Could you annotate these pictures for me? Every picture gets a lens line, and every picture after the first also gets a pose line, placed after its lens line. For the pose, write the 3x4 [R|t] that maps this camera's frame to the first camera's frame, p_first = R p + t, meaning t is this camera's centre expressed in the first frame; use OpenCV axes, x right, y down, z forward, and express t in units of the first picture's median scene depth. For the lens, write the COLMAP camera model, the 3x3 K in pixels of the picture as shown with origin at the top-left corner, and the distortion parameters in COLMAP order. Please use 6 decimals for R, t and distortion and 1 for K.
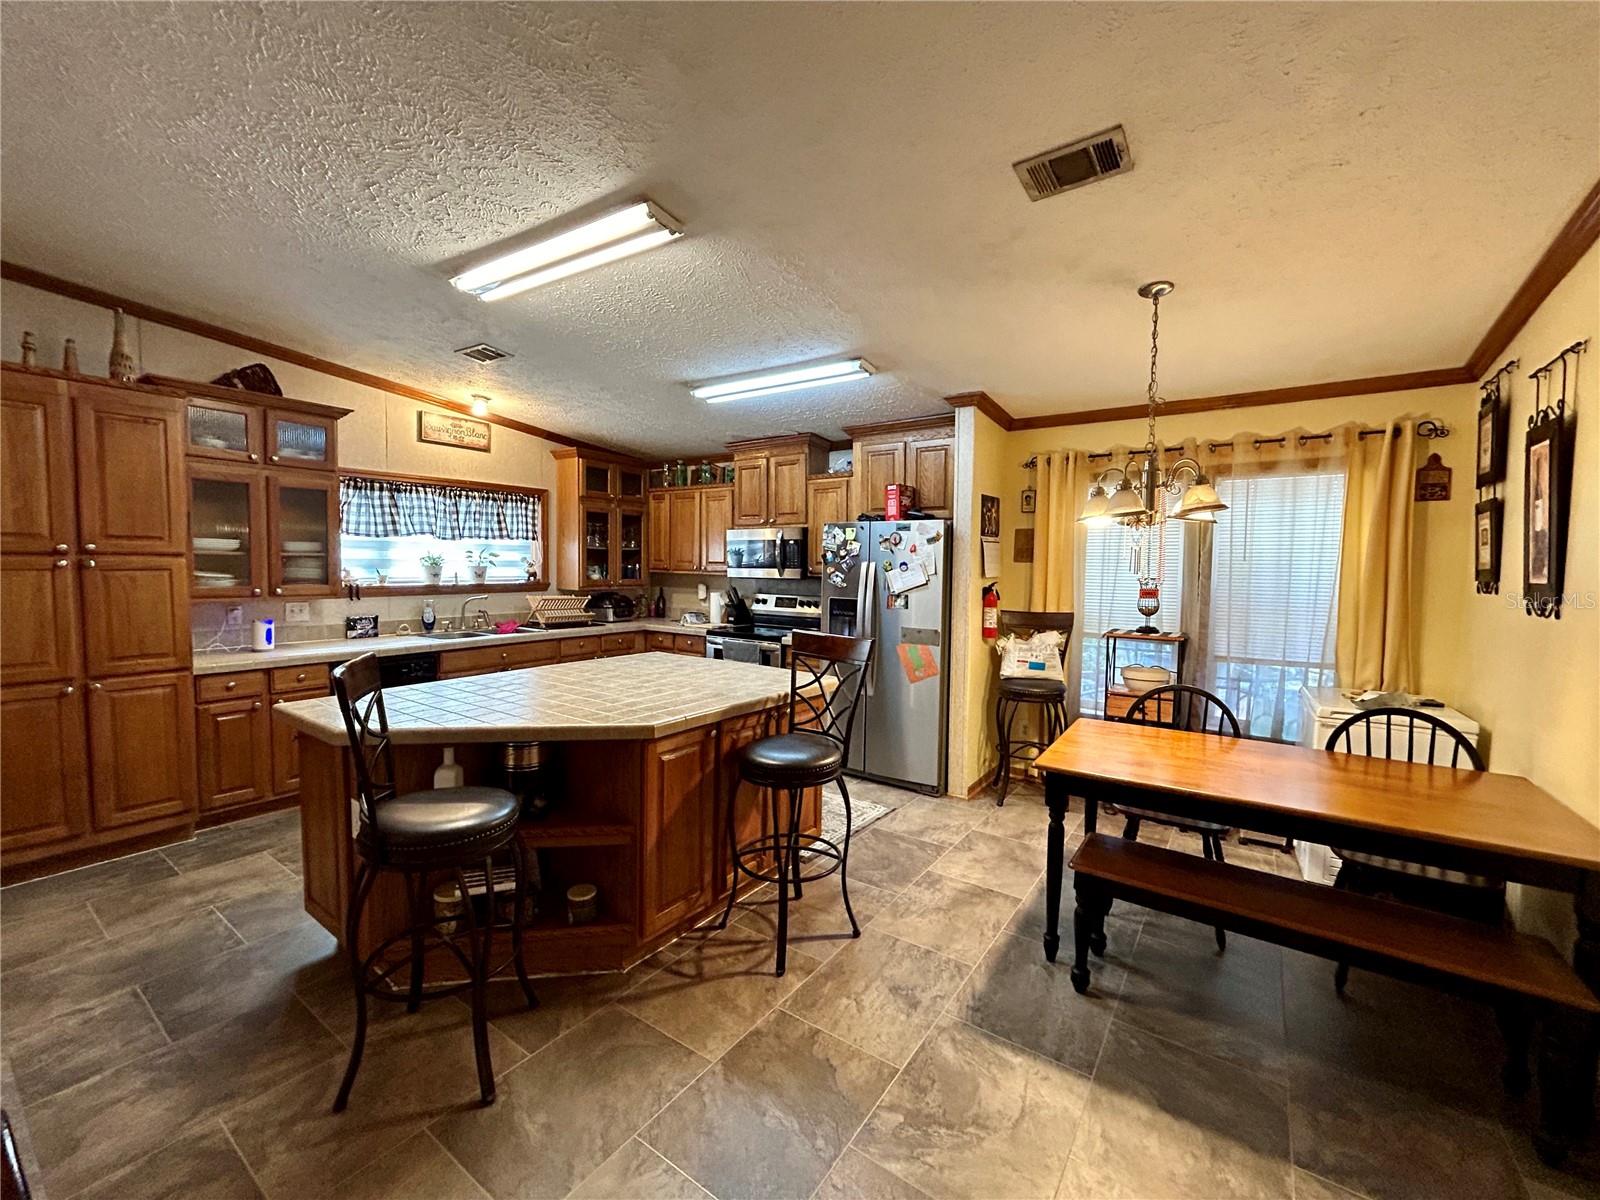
lens RADIAL K [[655.6, 0, 798.7], [0, 655.6, 599.2], [0, 0, 1]] dist [0.005947, -0.000278]
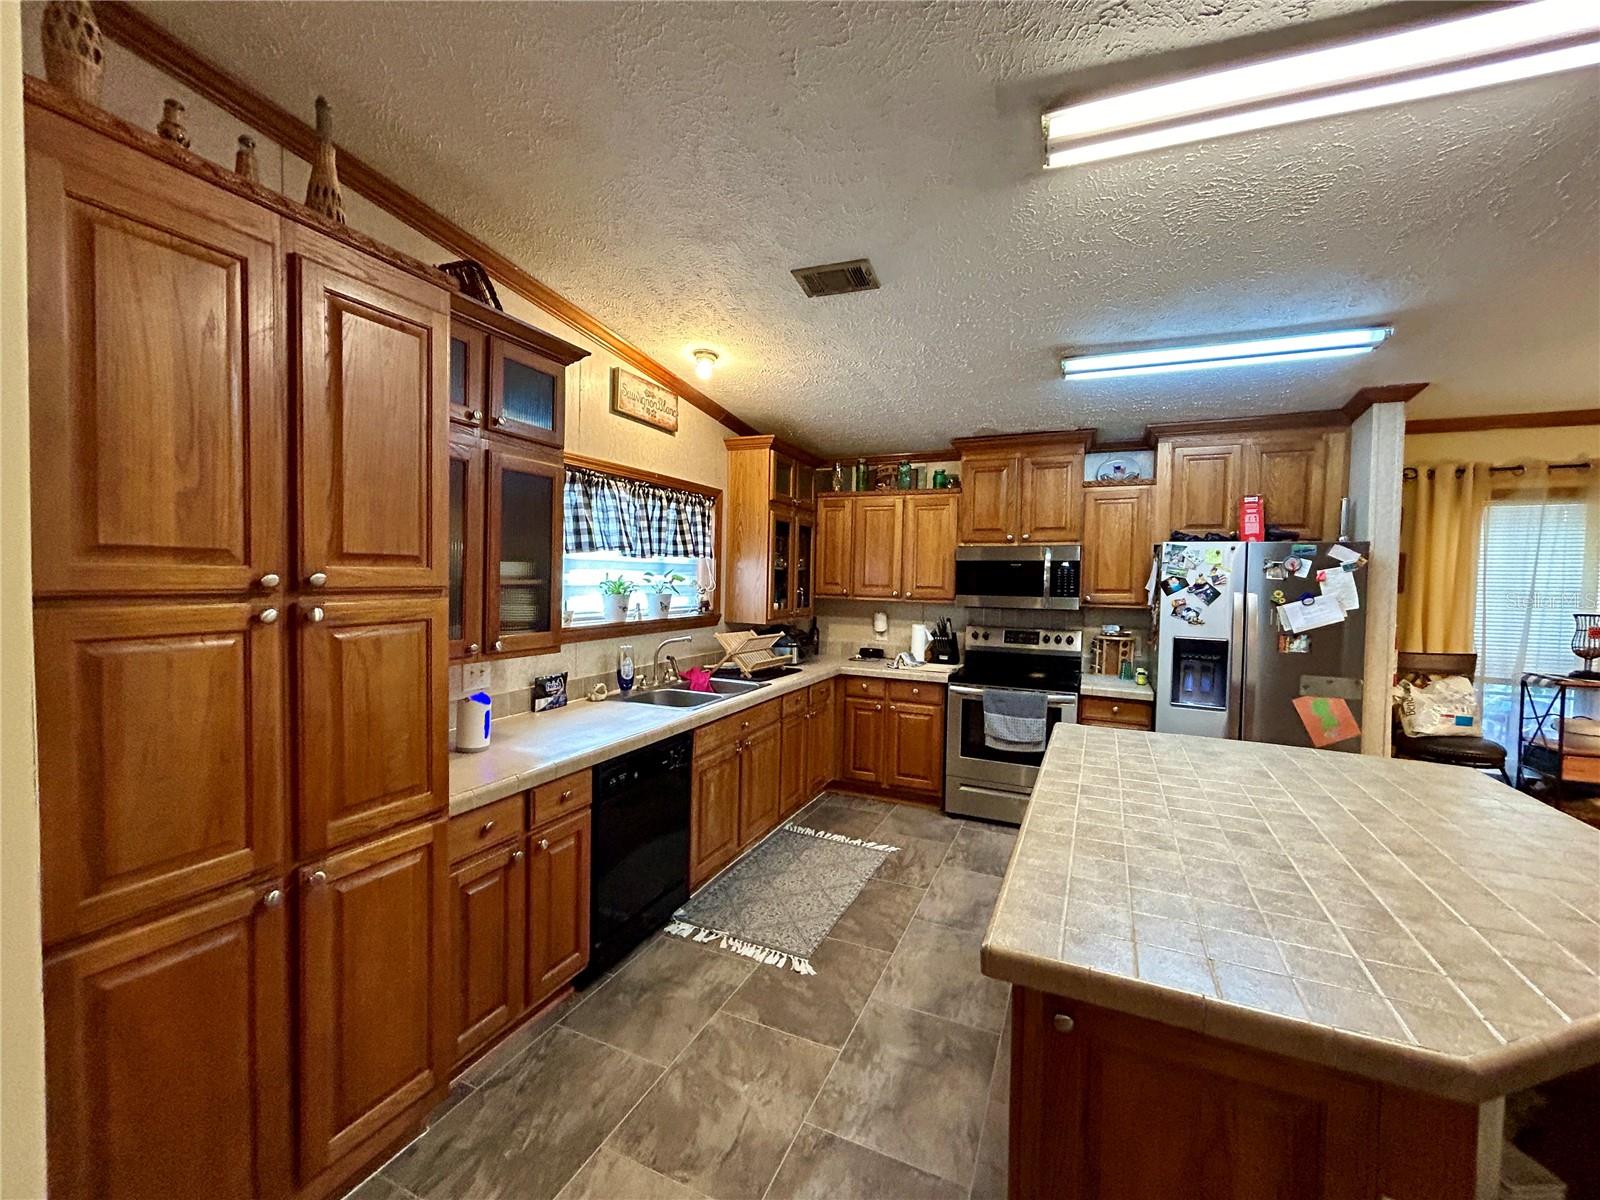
lens RADIAL K [[655.6, 0, 802.4], [0, 655.6, 597.9], [0, 0, 1]] dist [0.005947, -0.000278]
pose [[0.979427, -0.001236, 0.201796, -0.557756], [0.005214, 0.999802, -0.019182, -0.036688], [-0.201733, 0.019839, 0.979240, 0.319400]]
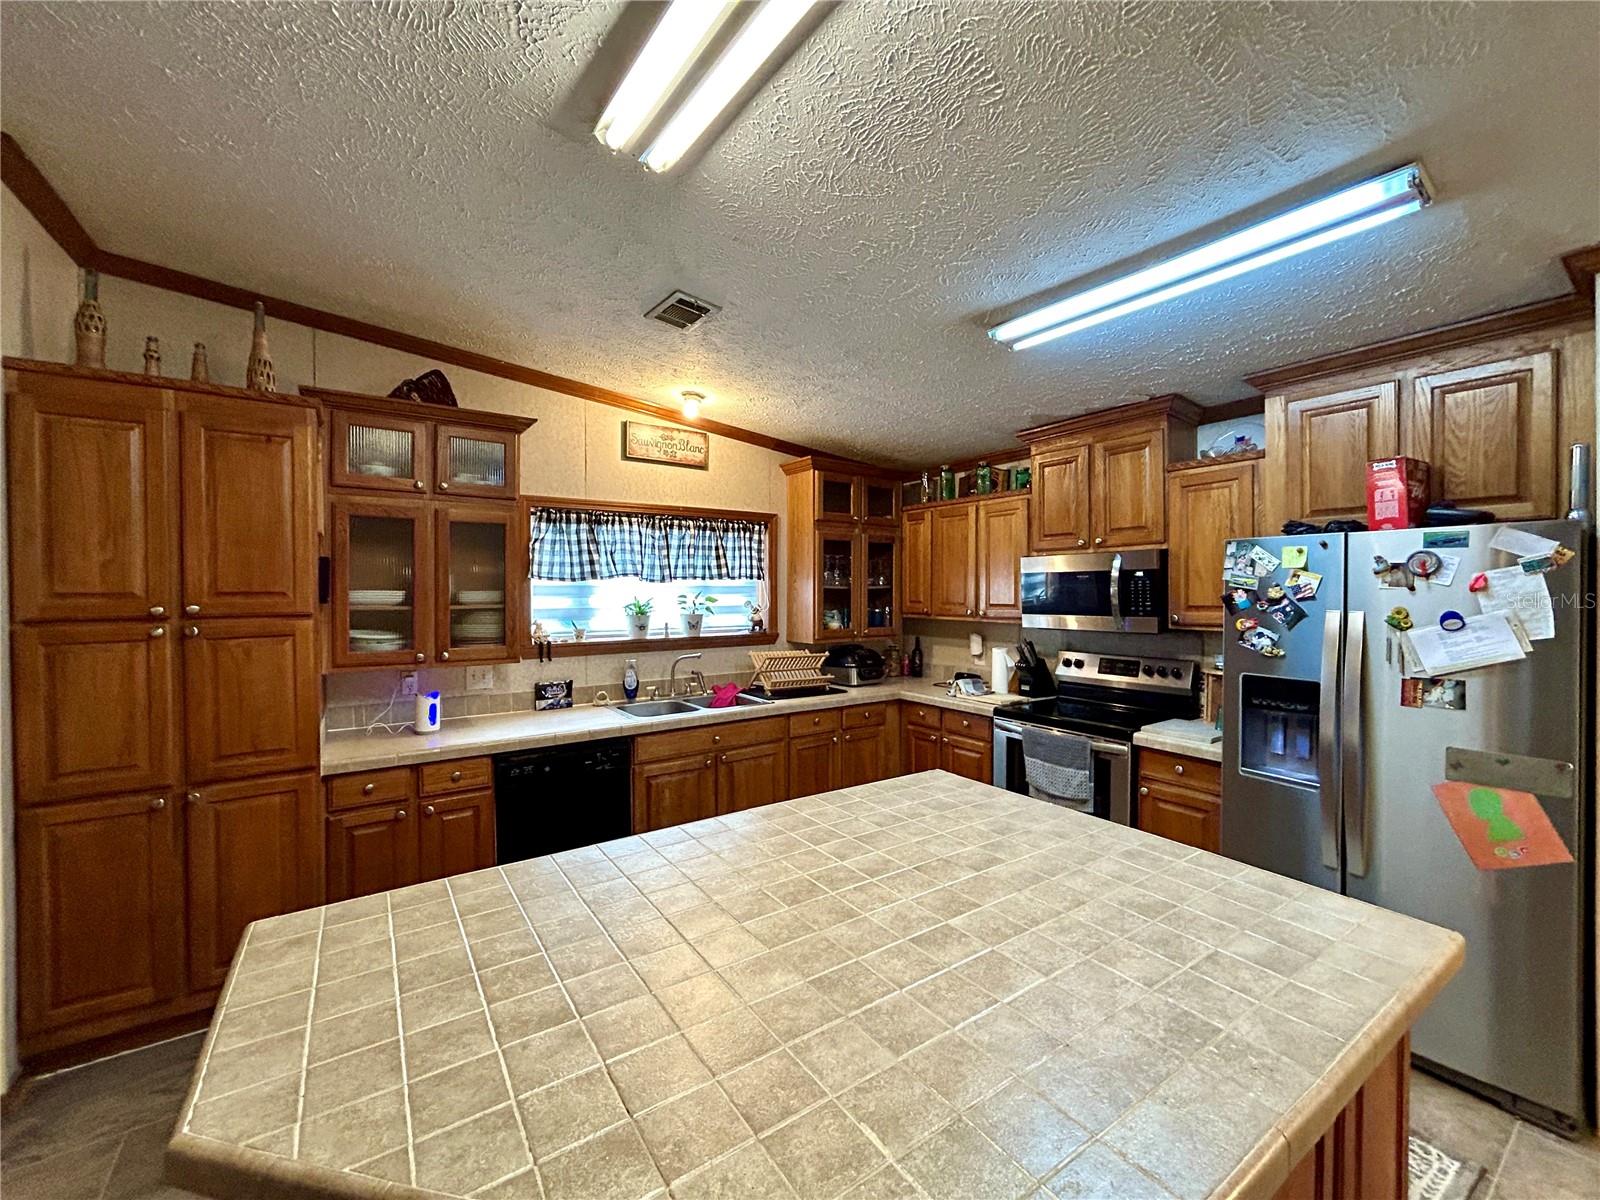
lens RADIAL K [[655.6, 0, 803.3], [0, 655.6, 598.7], [0, 0, 1]] dist [0.005947, -0.000278]
pose [[0.941721, -0.011679, -0.336192, -0.115693], [-0.003402, 0.999015, -0.044233, -0.040205], [0.336378, 0.042799, 0.940754, 0.356398]]
